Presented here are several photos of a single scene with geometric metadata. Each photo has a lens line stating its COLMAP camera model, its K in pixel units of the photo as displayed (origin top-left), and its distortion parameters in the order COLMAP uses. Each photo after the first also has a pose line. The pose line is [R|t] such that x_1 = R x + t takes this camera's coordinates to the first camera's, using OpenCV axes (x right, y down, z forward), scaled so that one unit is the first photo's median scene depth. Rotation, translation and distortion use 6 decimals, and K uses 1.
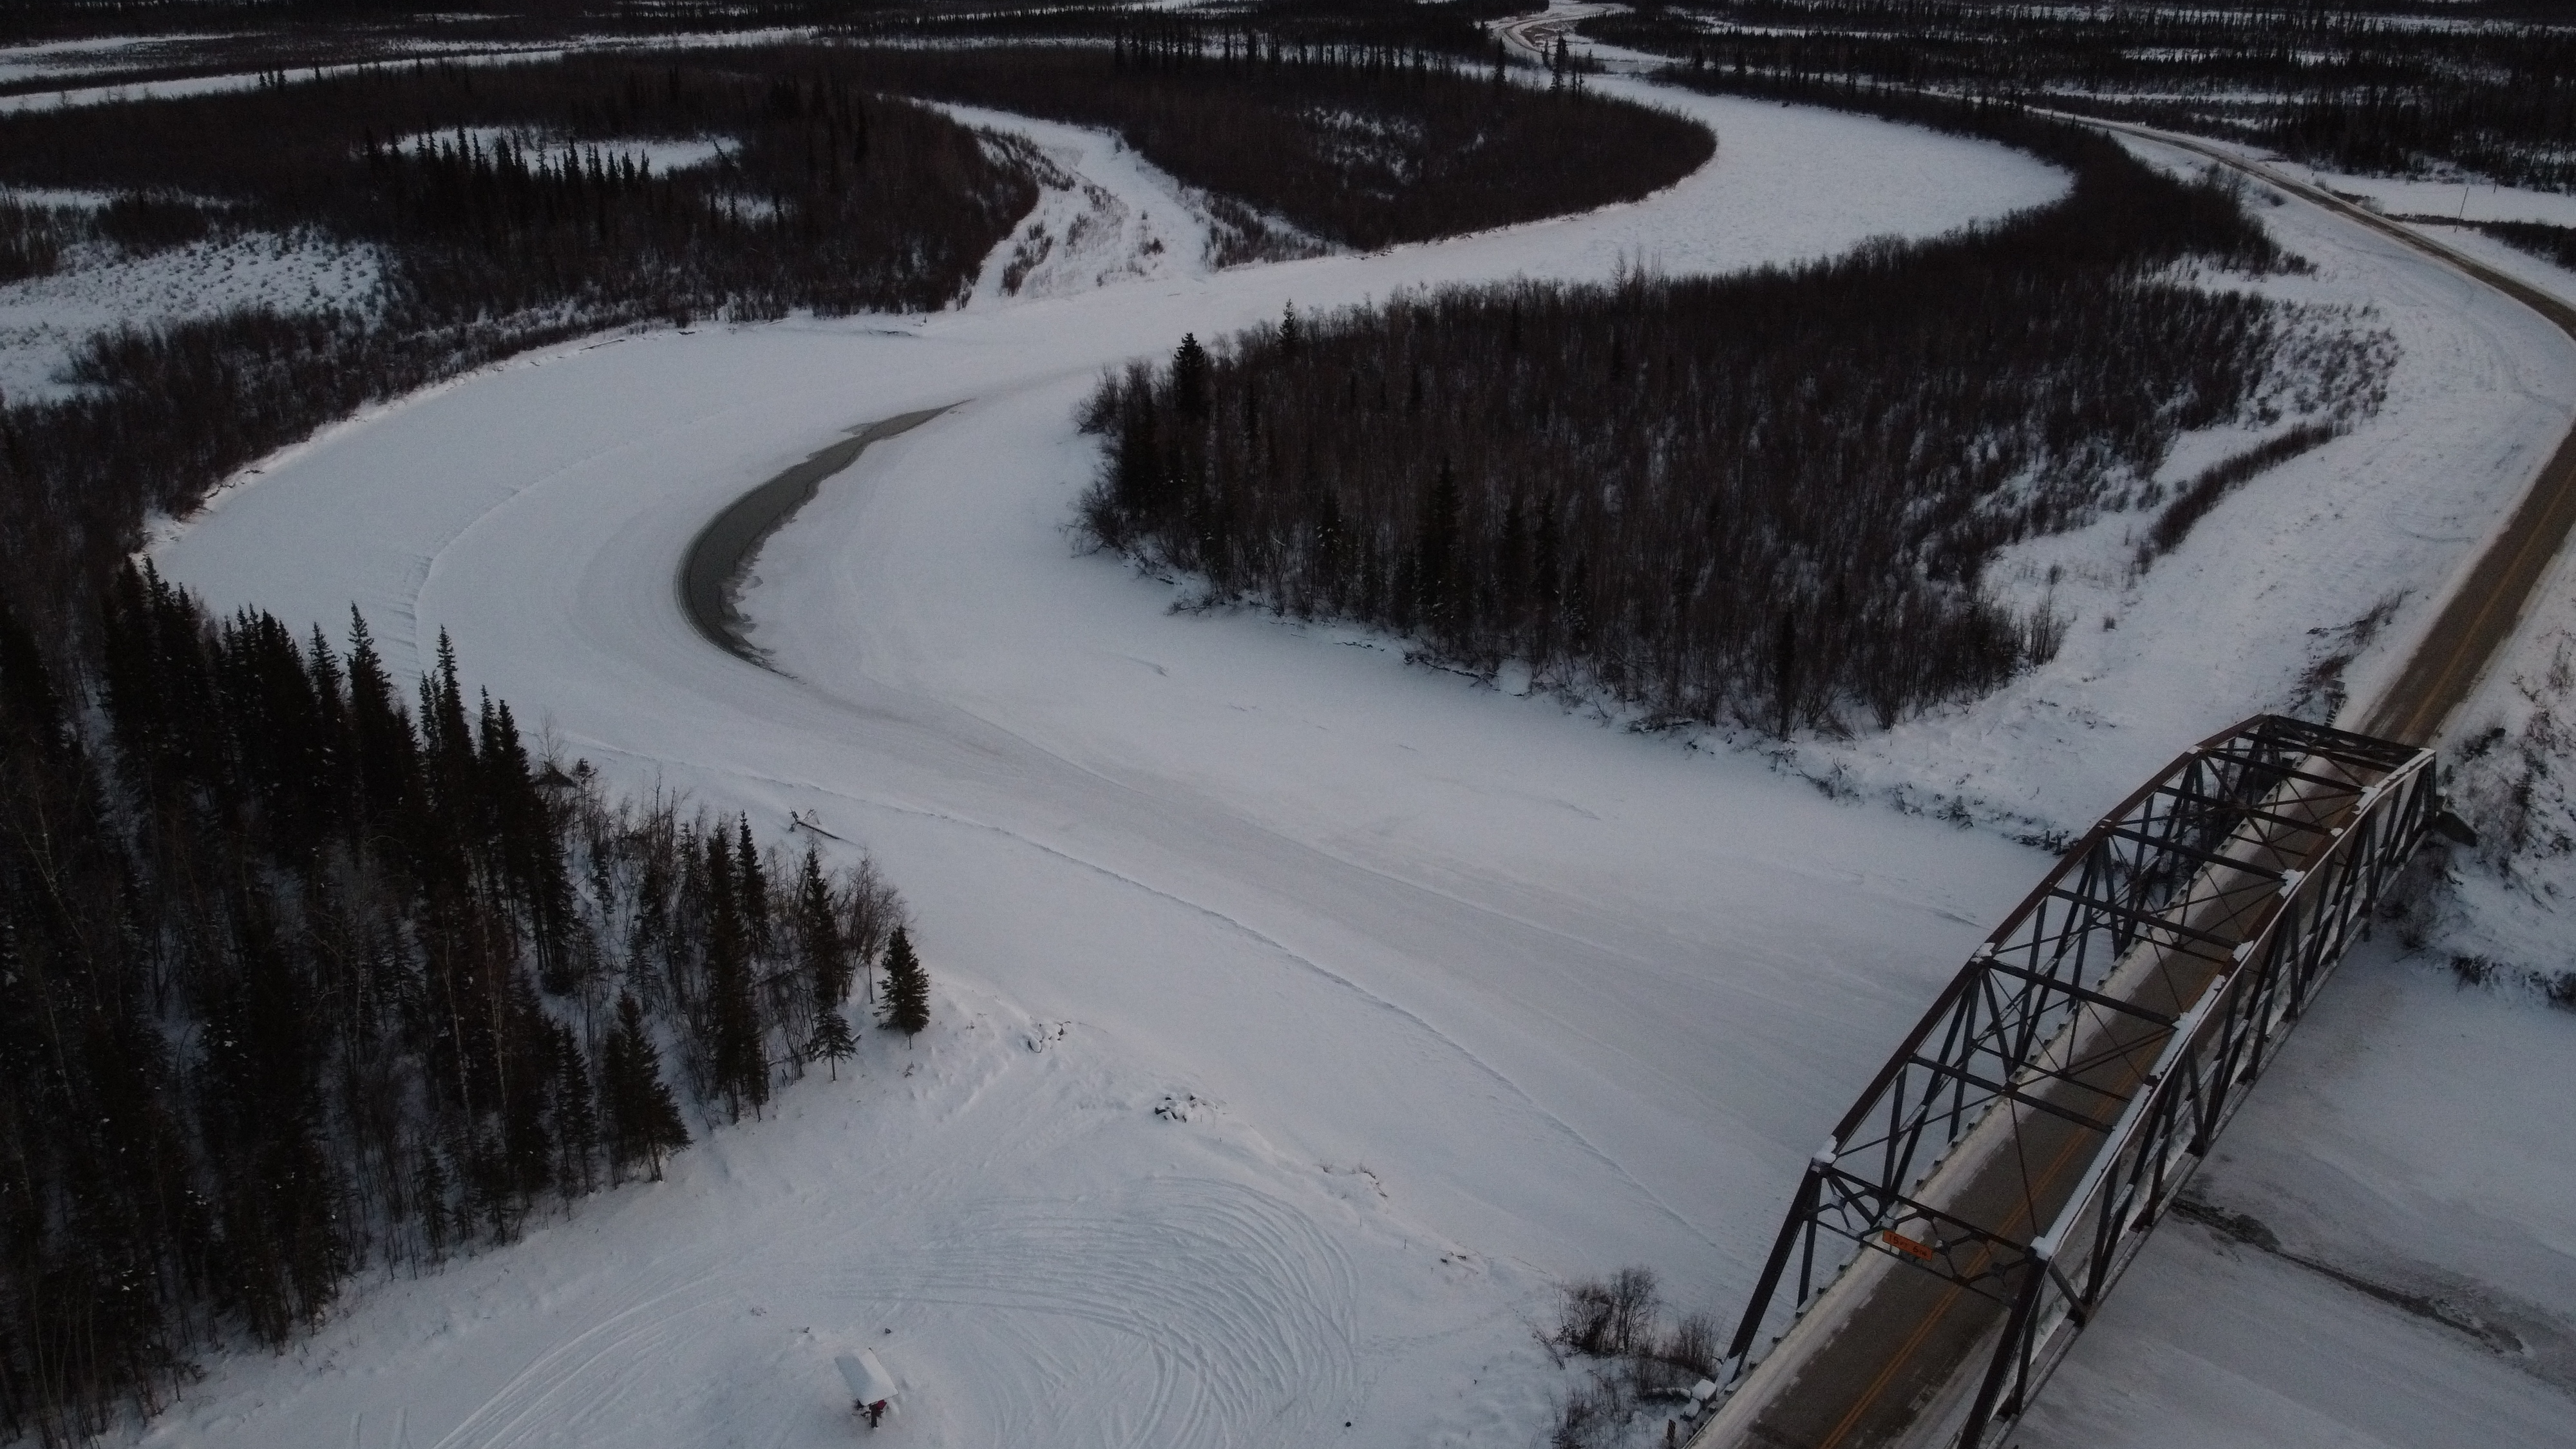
lens RADIAL K [[1937.7, 0, 1279.5], [0, 1937.7, 726.1], [0, 0, 1]] dist [0.007923, -0.014936]
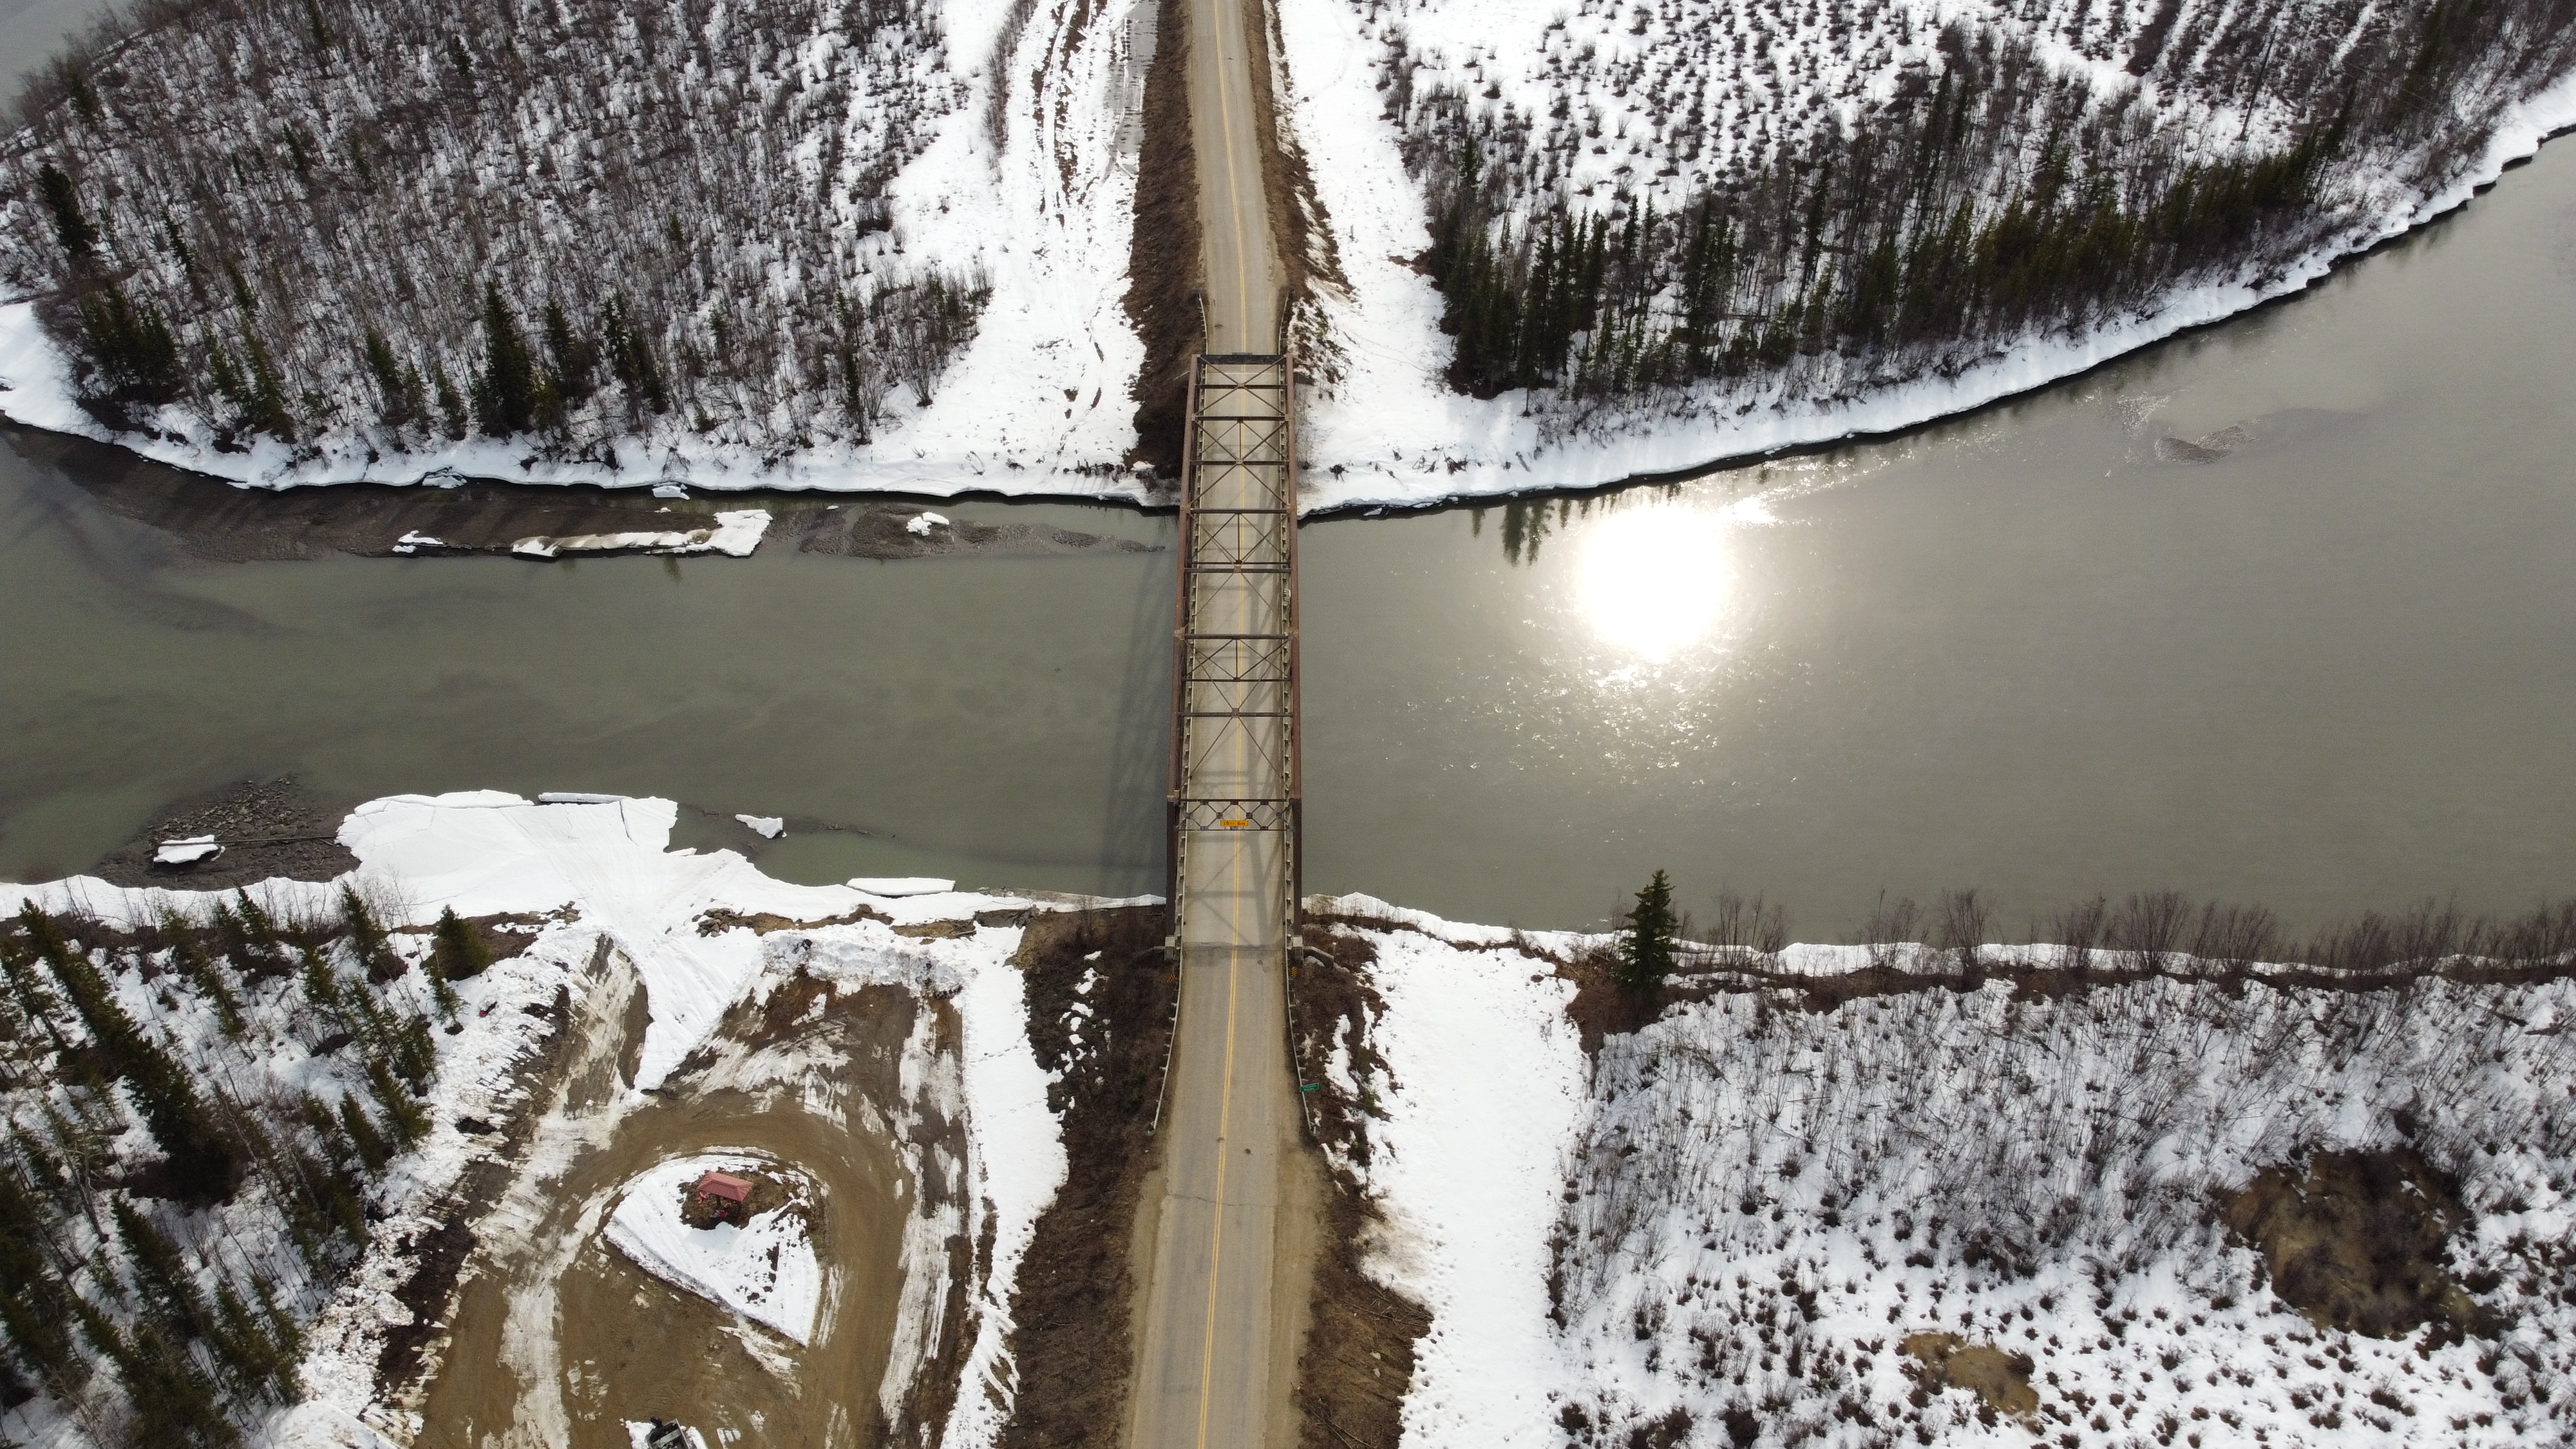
lens RADIAL K [[1936.9, 0, 1285.1], [0, 1936.9, 723.3], [0, 0, 1]] dist [0.008101, -0.008390]
pose [[0.754412, -0.425857, 0.499509, -0.195739], [0.245358, 0.888769, 0.387156, -0.195202], [-0.608821, -0.169517, 0.774985, -0.168198]]
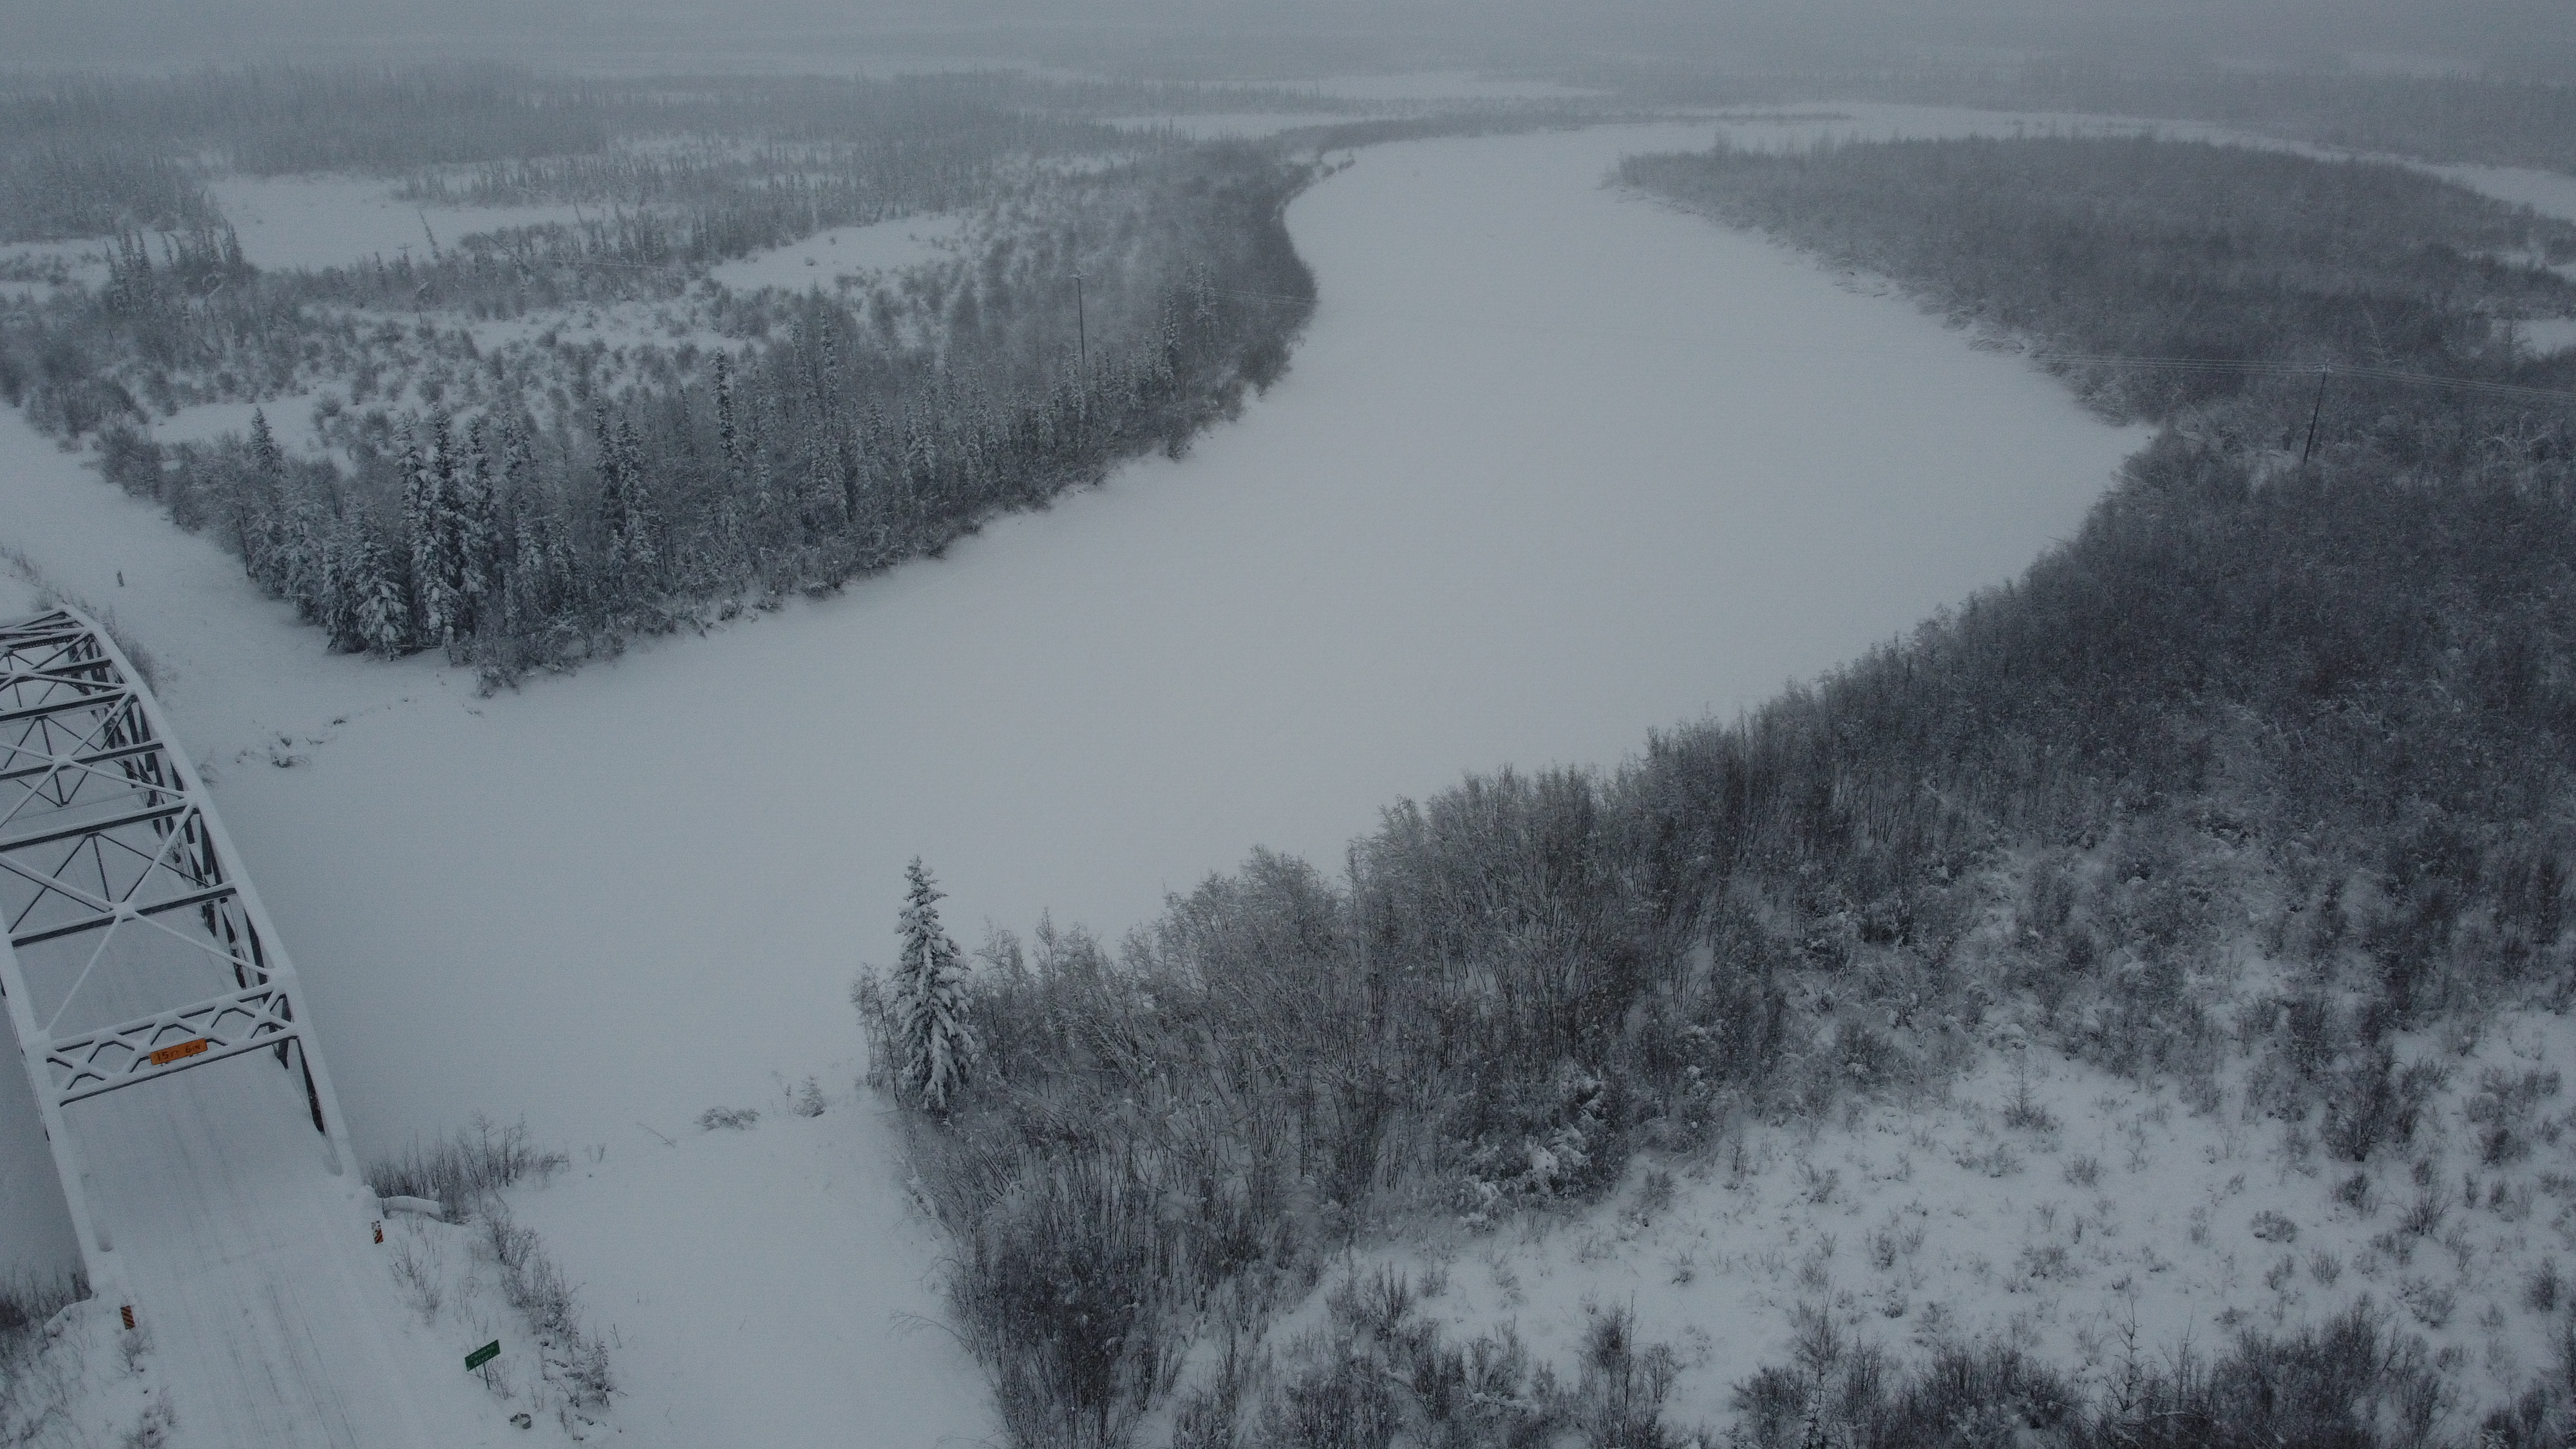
lens RADIAL K [[1942.8, 0, 1283.2], [0, 1942.8, 717.6], [0, 0, 1]] dist [0.006920, -0.008894]
pose [[0.206377, -0.349257, 0.914018, -0.163250], [0.374011, 0.891350, 0.256147, 0.025063], [-0.904170, 0.288990, 0.314580, 0.035301]]
